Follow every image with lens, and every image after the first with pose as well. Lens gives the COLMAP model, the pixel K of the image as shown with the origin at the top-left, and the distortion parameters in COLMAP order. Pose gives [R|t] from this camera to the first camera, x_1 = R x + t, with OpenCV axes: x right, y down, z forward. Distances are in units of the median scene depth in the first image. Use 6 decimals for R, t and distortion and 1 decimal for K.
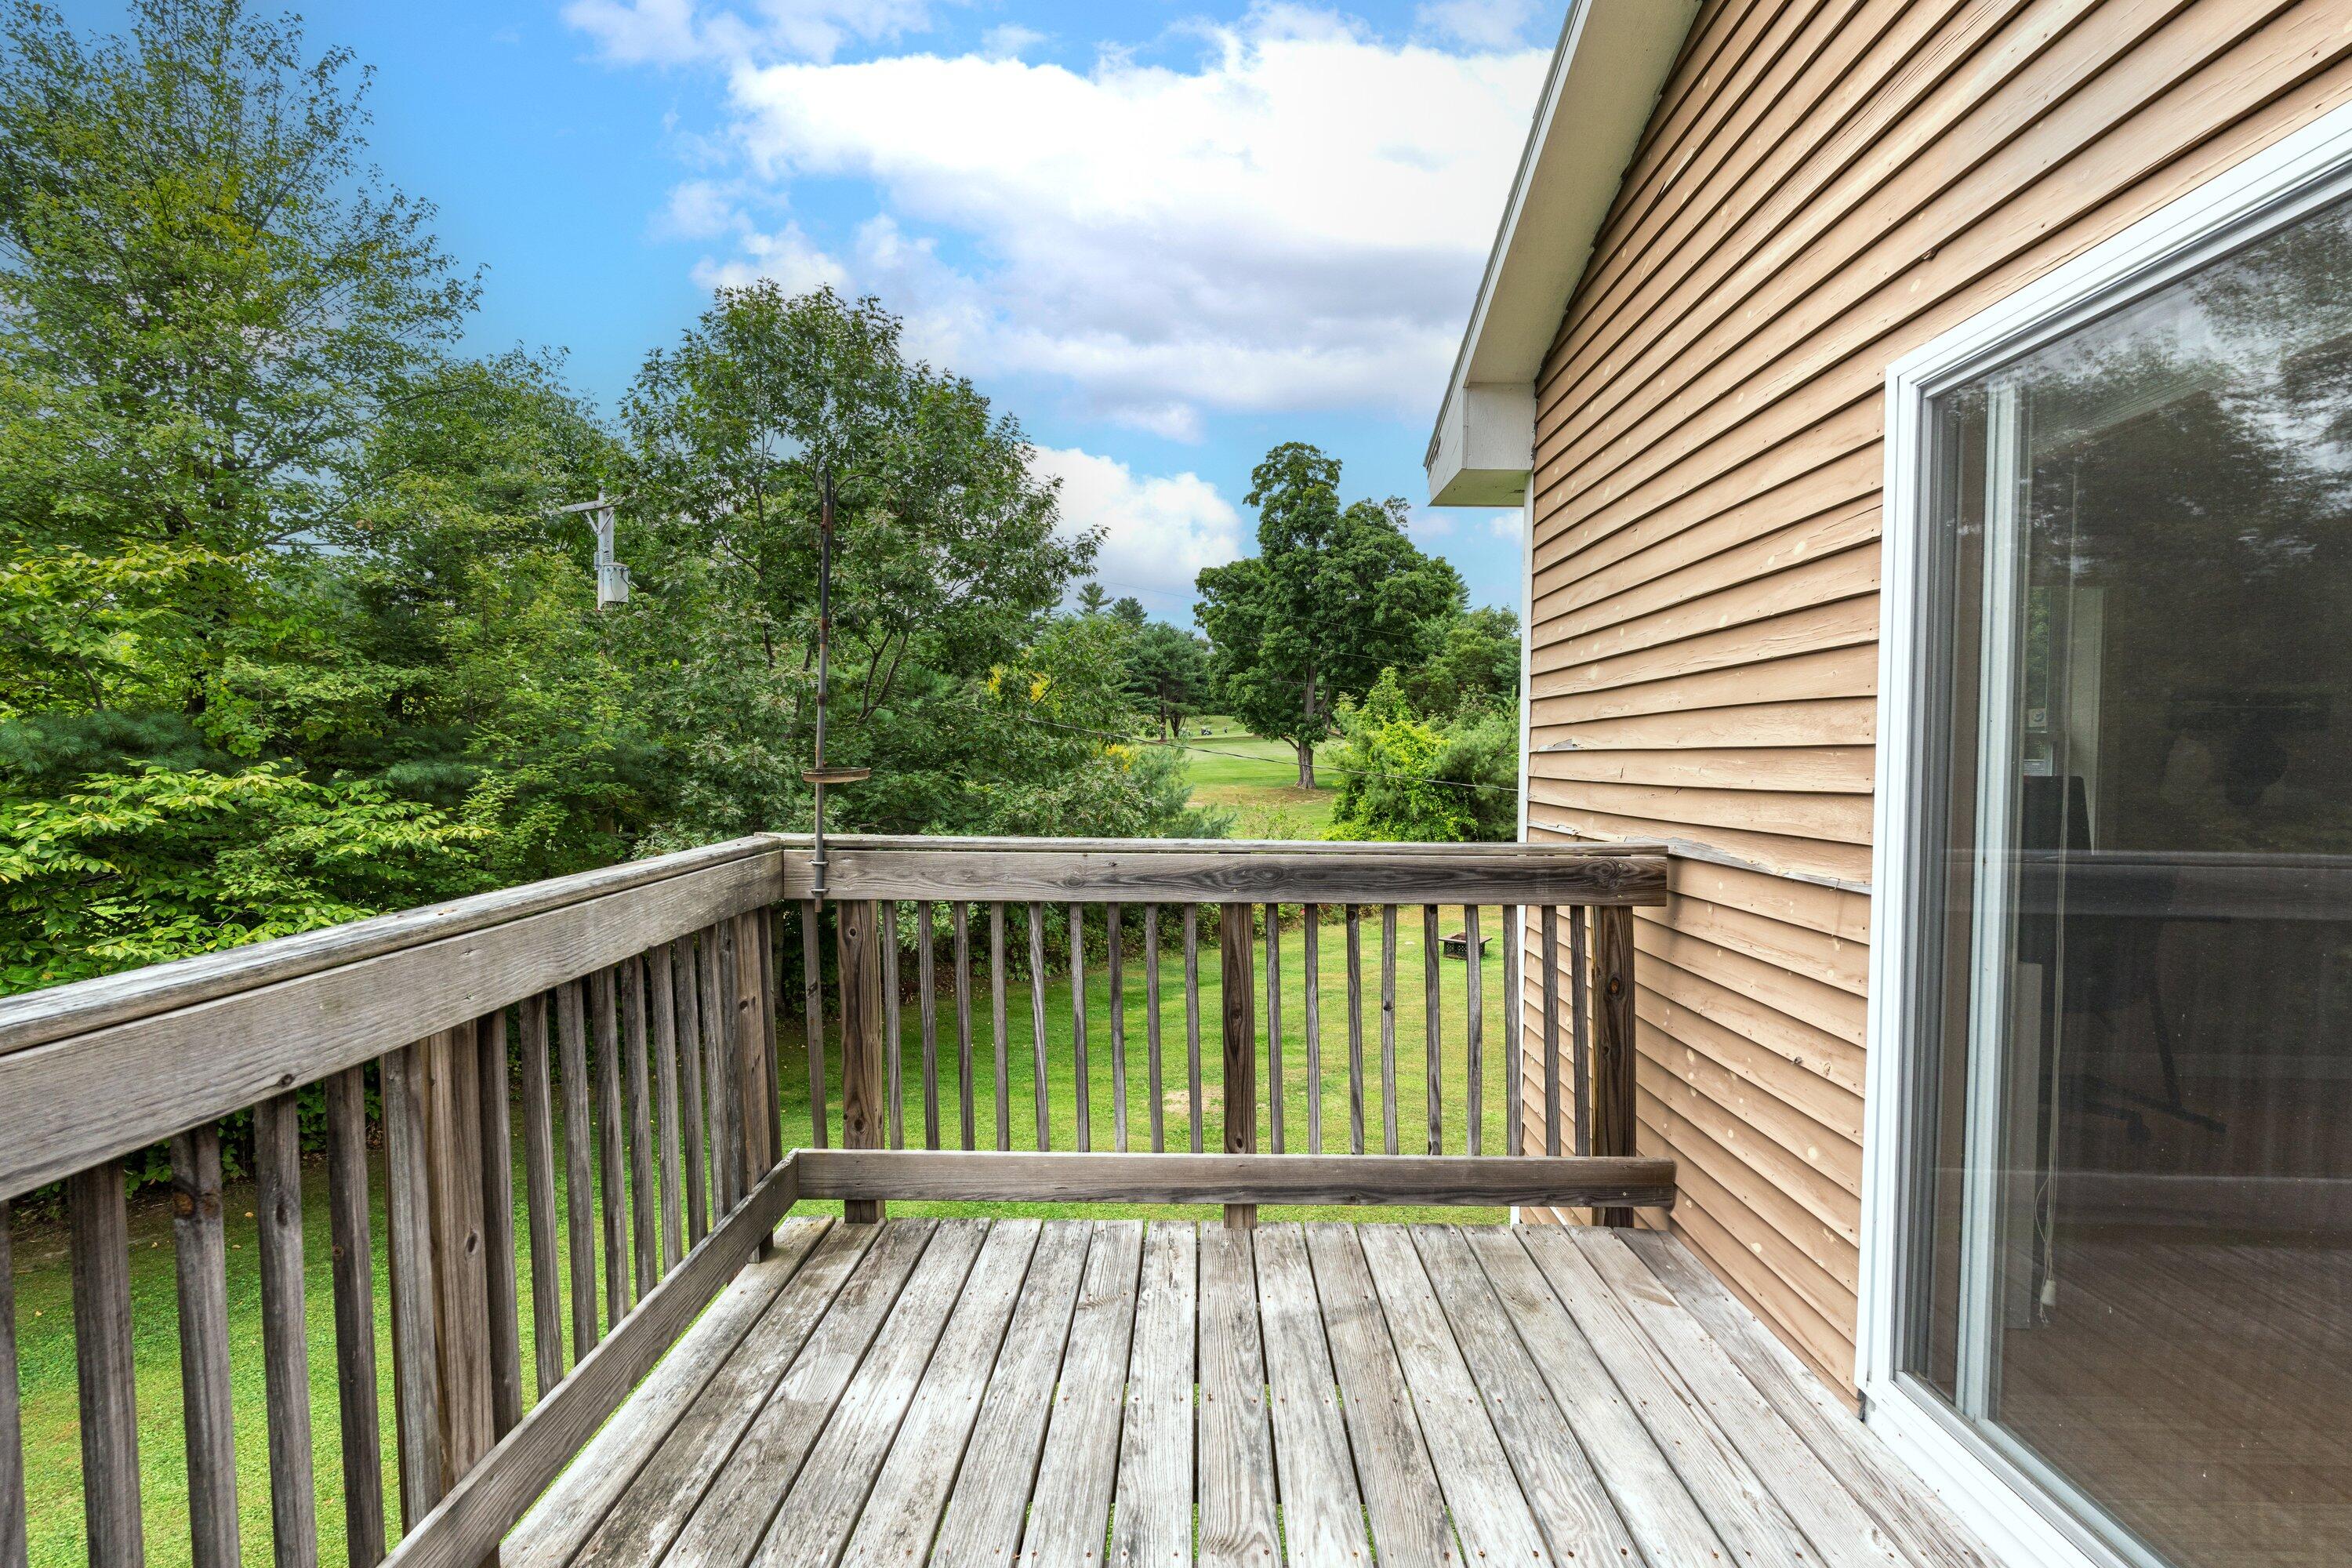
lens RADIAL K [[1032.8, 0, 1181.9], [0, 1032.8, 782.4], [0, 0, 1]] dist [-0.004386, 0.000028]
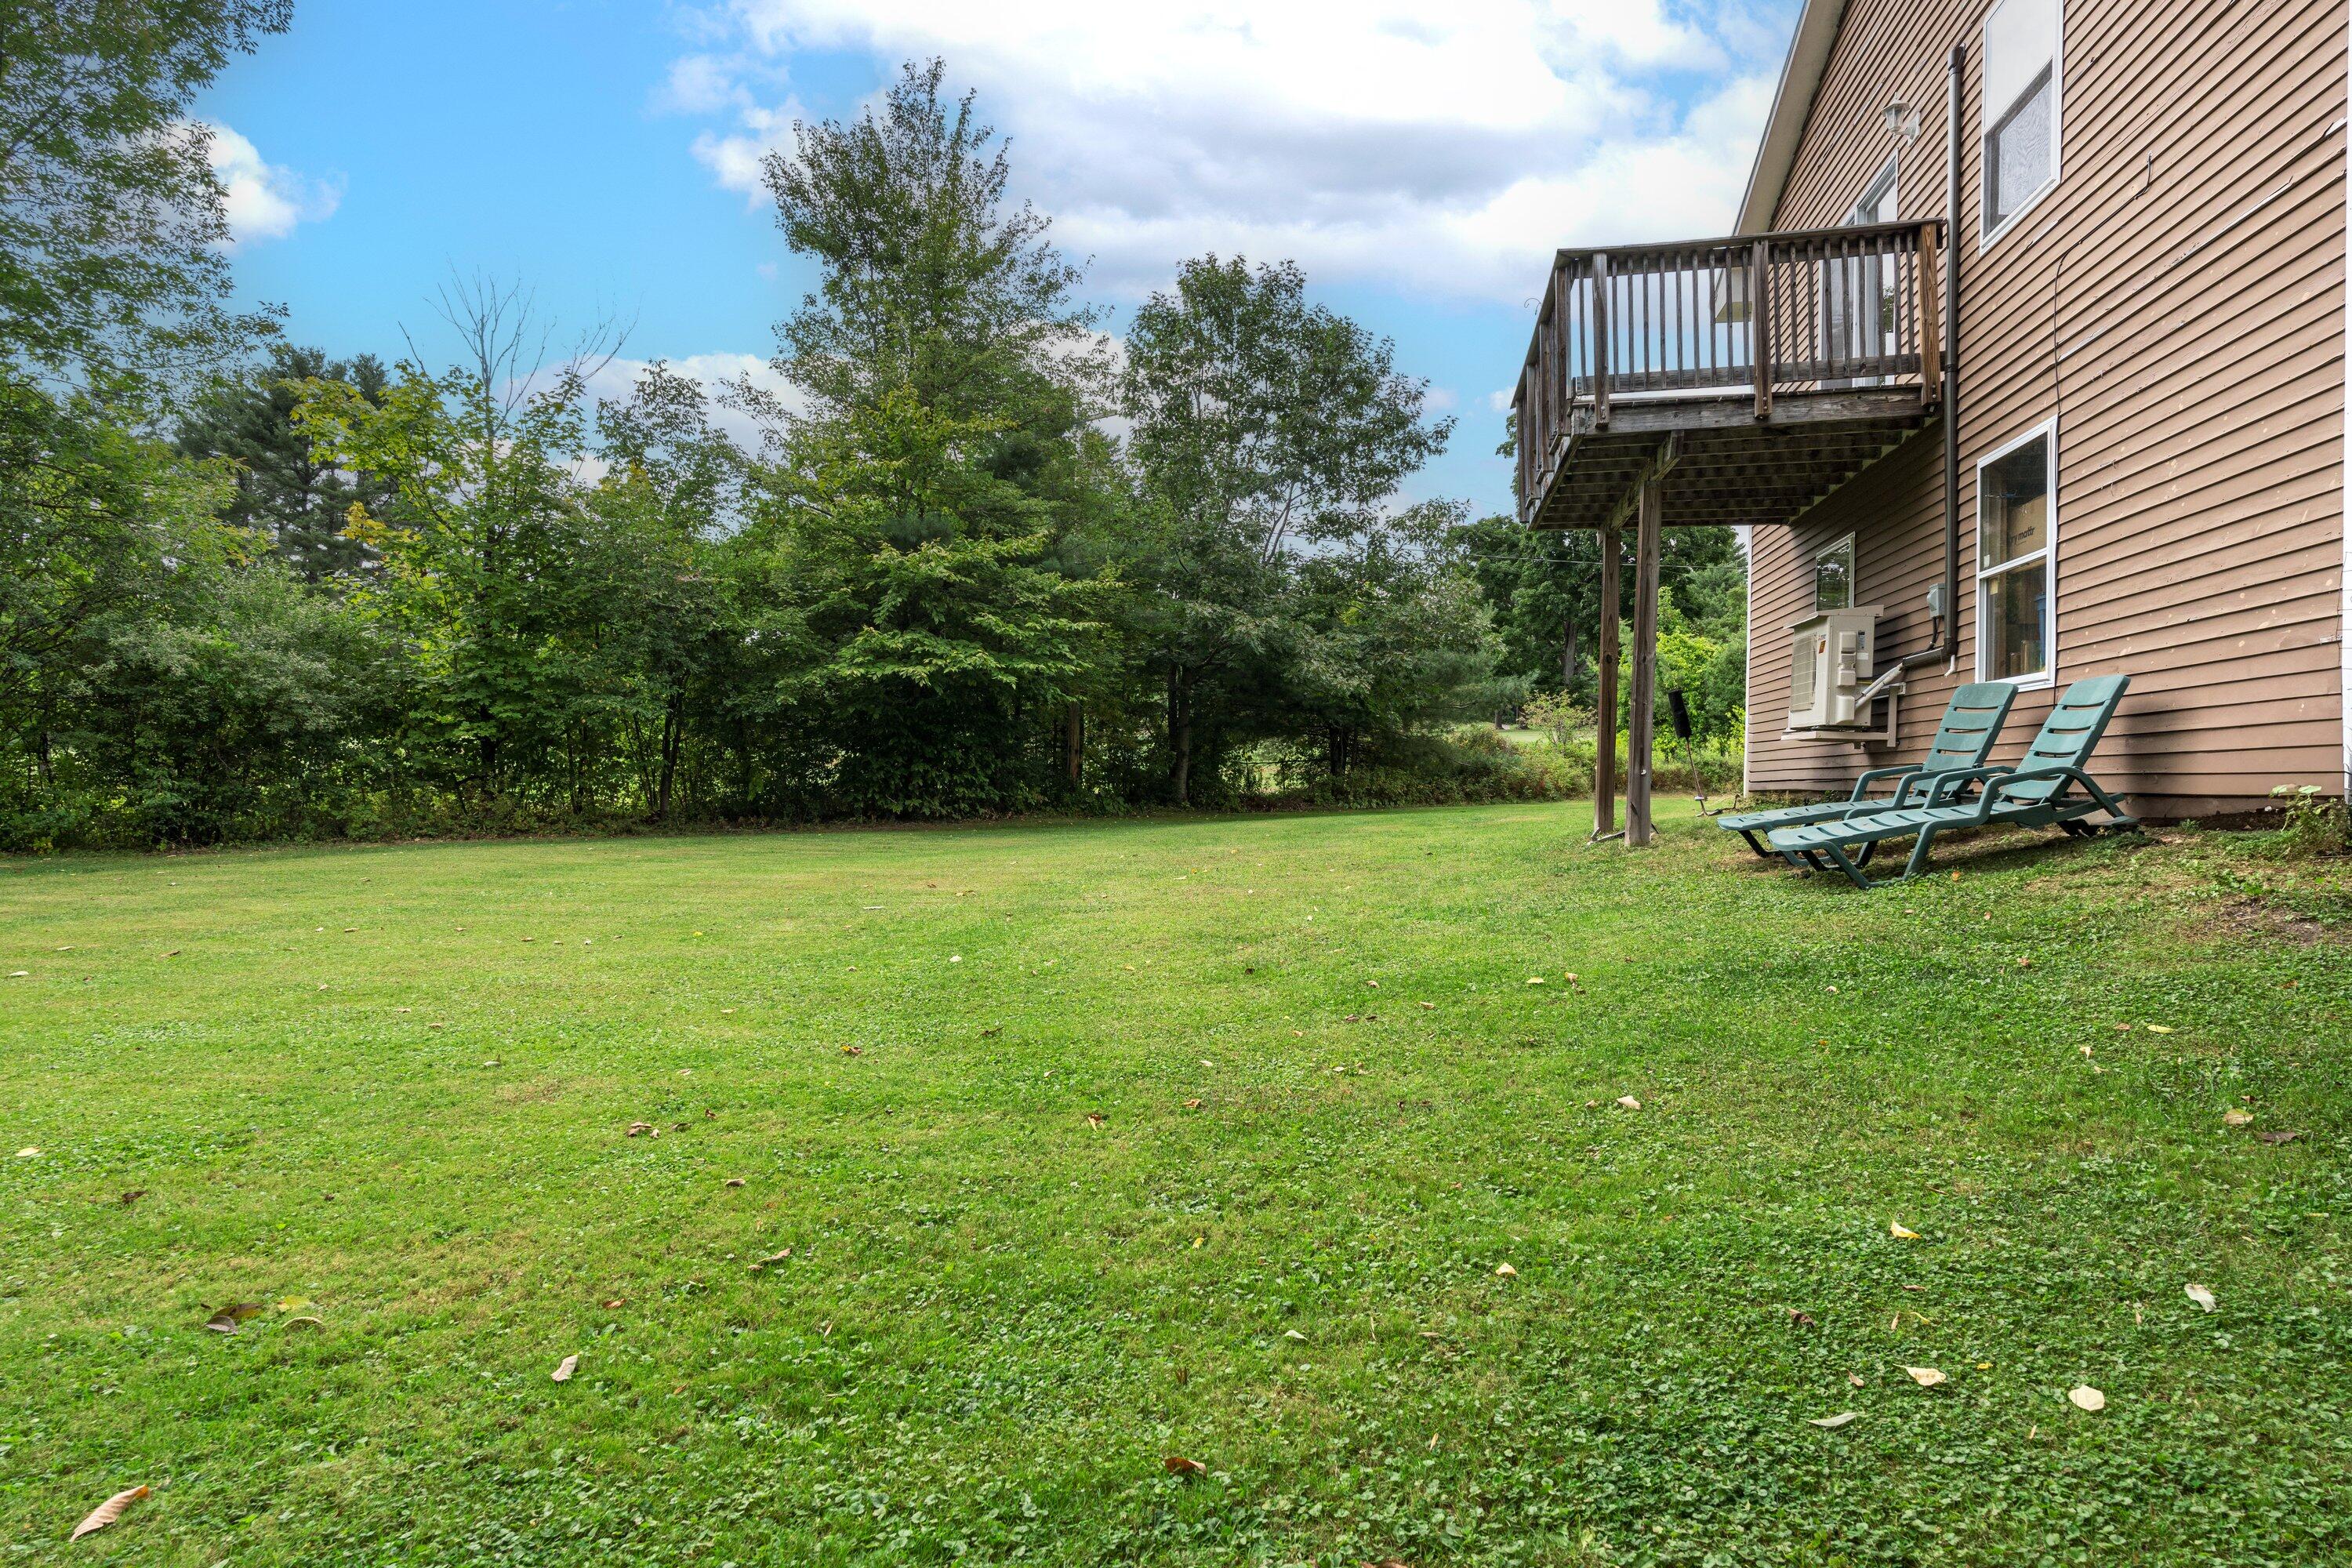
lens RADIAL K [[1220.1, 0, 1181.6], [0, 1220.1, 793.1], [0, 0, 1]] dist [0.001415, 0.000433]
pose [[0.985692, 0.002645, -0.168533, -0.074152], [-0.005943, 0.999801, -0.019069, 0.130994], [0.168449, 0.019797, 0.985512, -0.294535]]
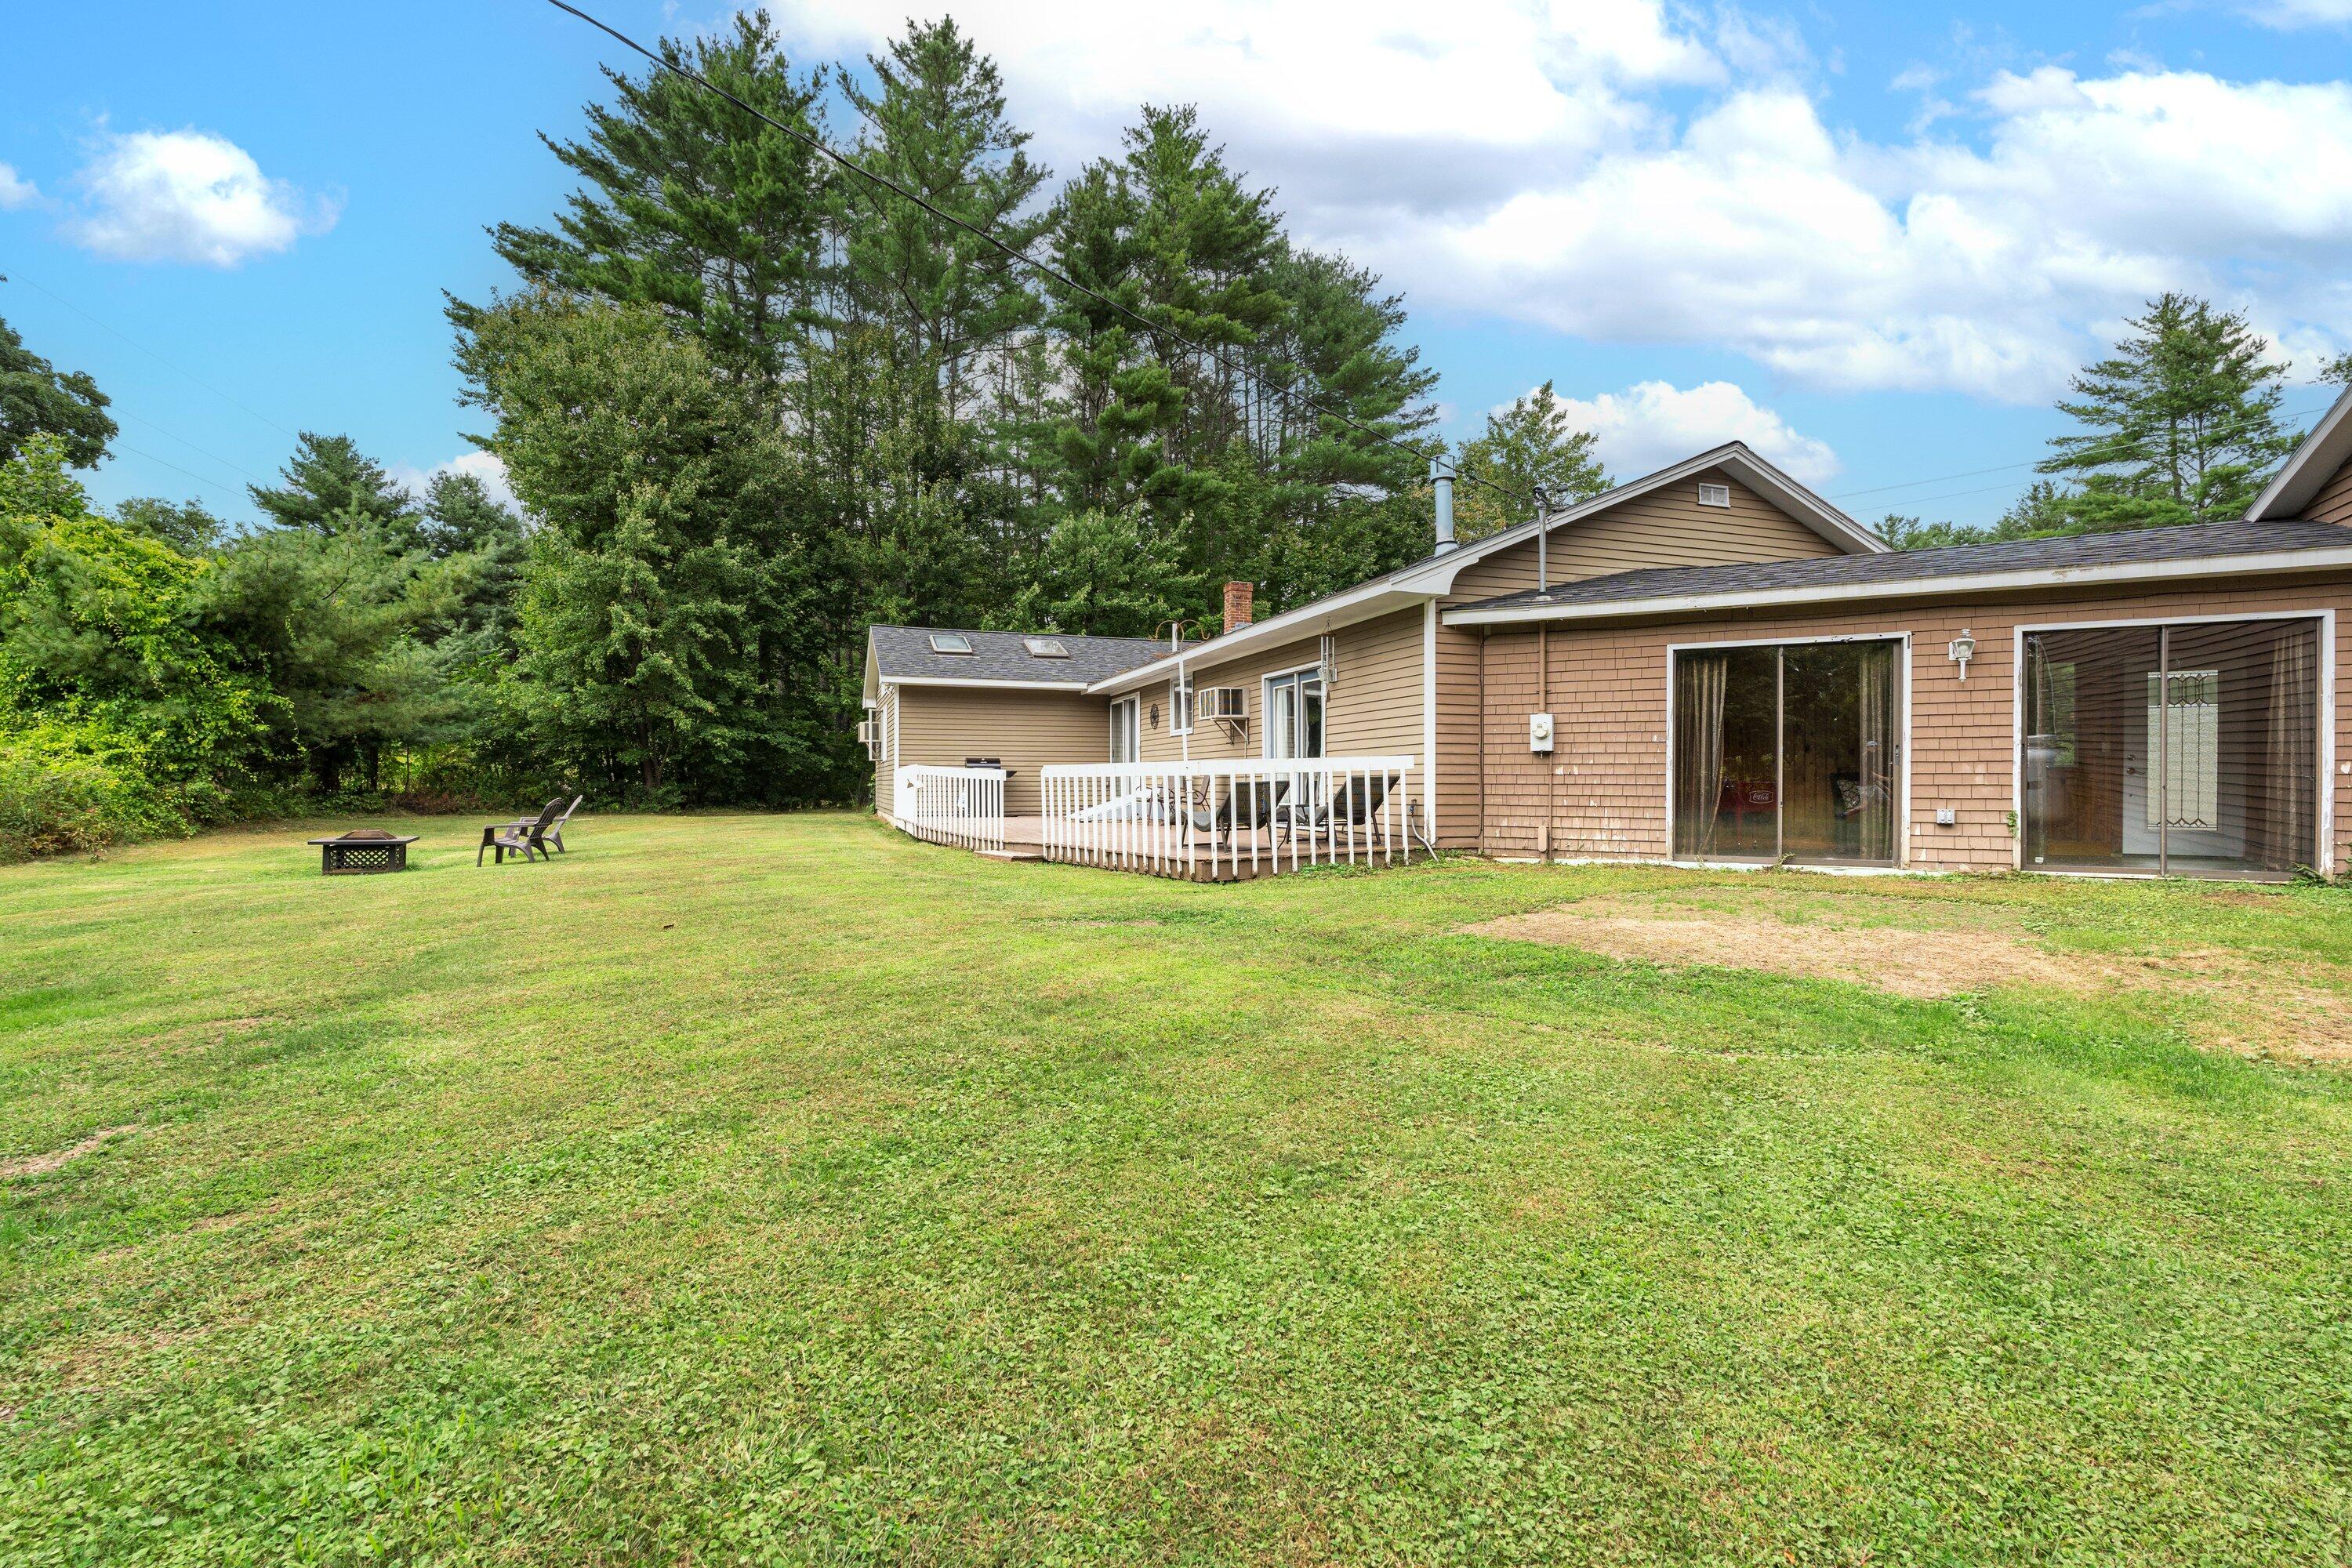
lens RADIAL K [[1032.8, 0, 1181.9], [0, 1032.8, 782.4], [0, 0, 1]] dist [-0.004386, 0.000028]
pose [[0.450848, -0.007509, 0.892569, -0.013212], [0.023298, 0.999723, -0.003358, 0.094739], [-0.892297, 0.022309, 0.450898, 0.261275]]
